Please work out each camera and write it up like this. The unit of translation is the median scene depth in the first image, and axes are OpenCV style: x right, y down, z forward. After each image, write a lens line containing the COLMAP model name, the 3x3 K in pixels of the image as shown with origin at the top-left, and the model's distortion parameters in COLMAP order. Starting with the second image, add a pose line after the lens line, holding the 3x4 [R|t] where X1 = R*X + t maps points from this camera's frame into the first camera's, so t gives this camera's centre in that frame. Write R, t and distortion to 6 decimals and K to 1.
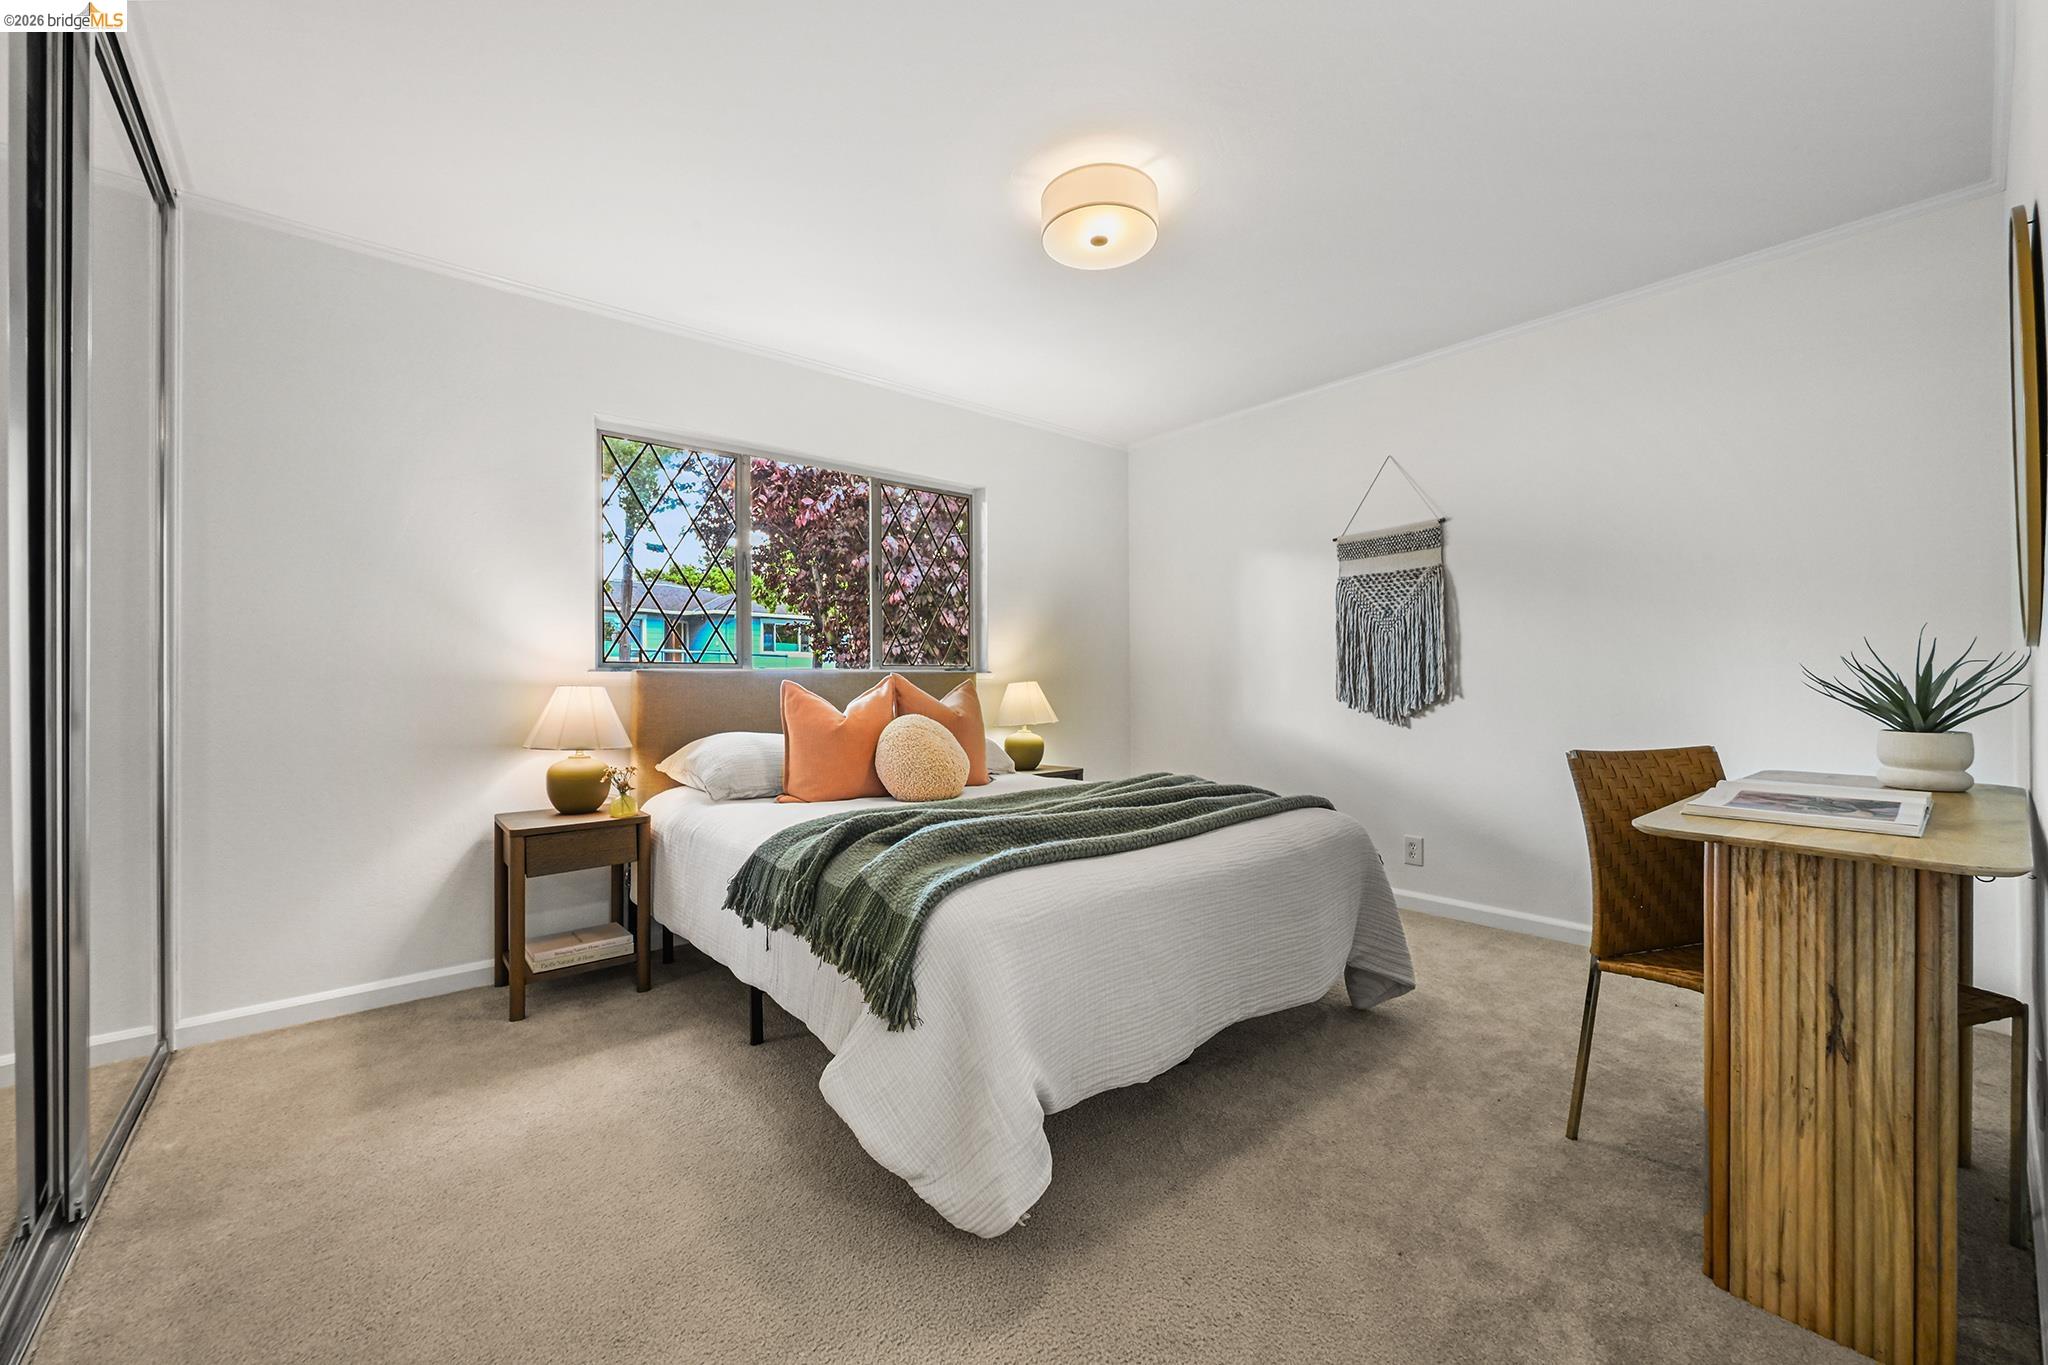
lens RADIAL K [[810.7, 0, 1017.1], [0, 810.7, 691.0], [0, 0, 1]] dist [-0.001554, -0.000285]
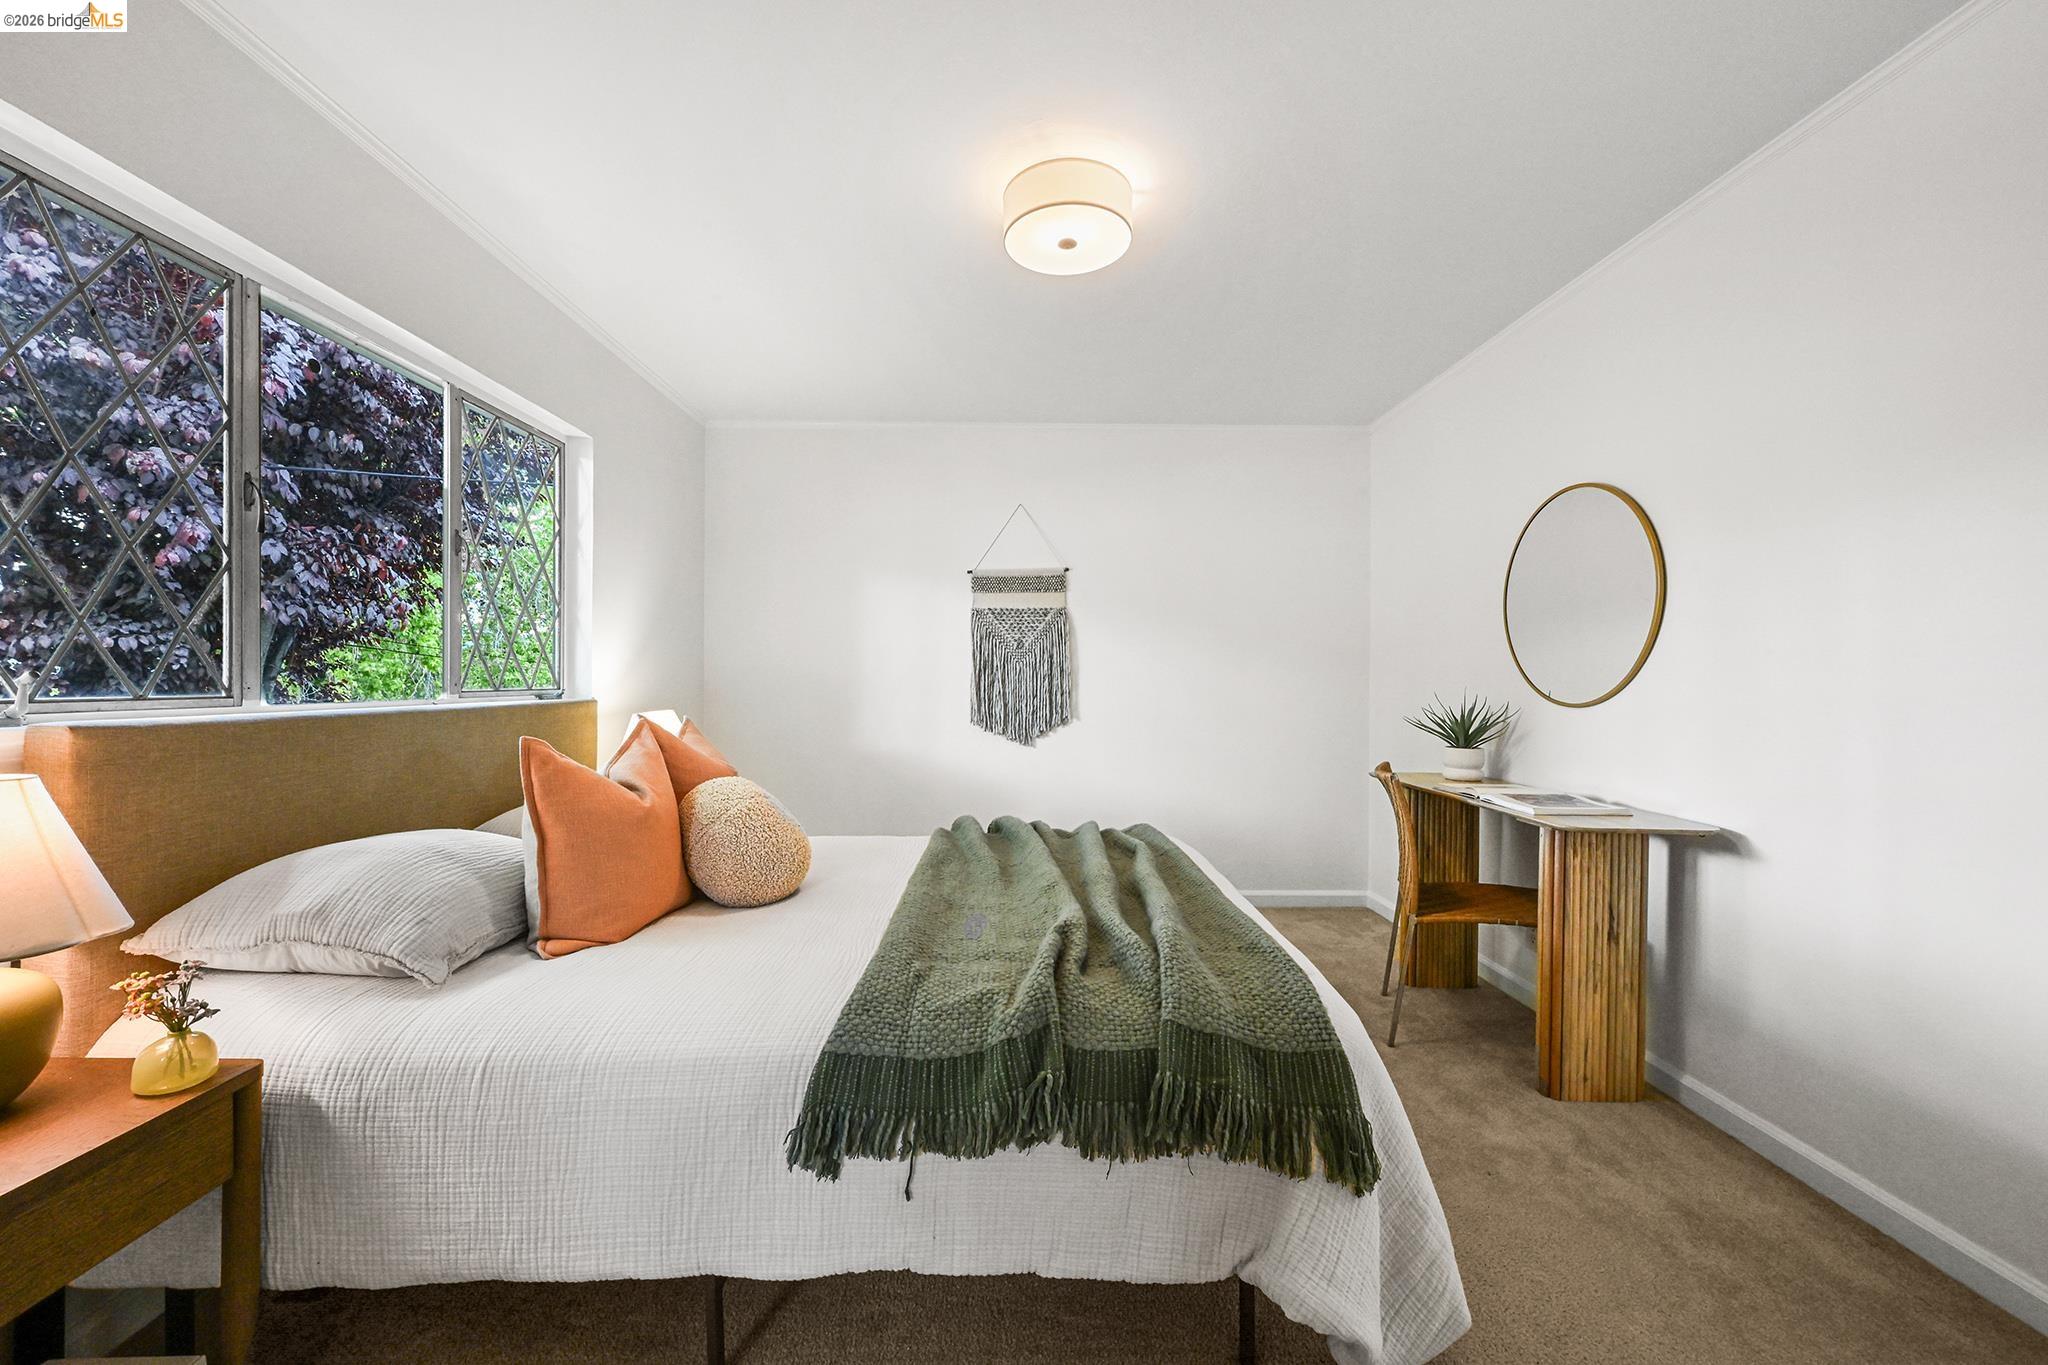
lens RADIAL K [[813.4, 0, 1026.2], [0, 813.4, 691.1], [0, 0, 1]] dist [0.001948, 0.000045]
pose [[0.626685, -0.003908, 0.779263, -0.805151], [0.000830, 0.999990, 0.004348, -0.076405], [-0.779272, -0.002078, 0.626682, 0.589342]]
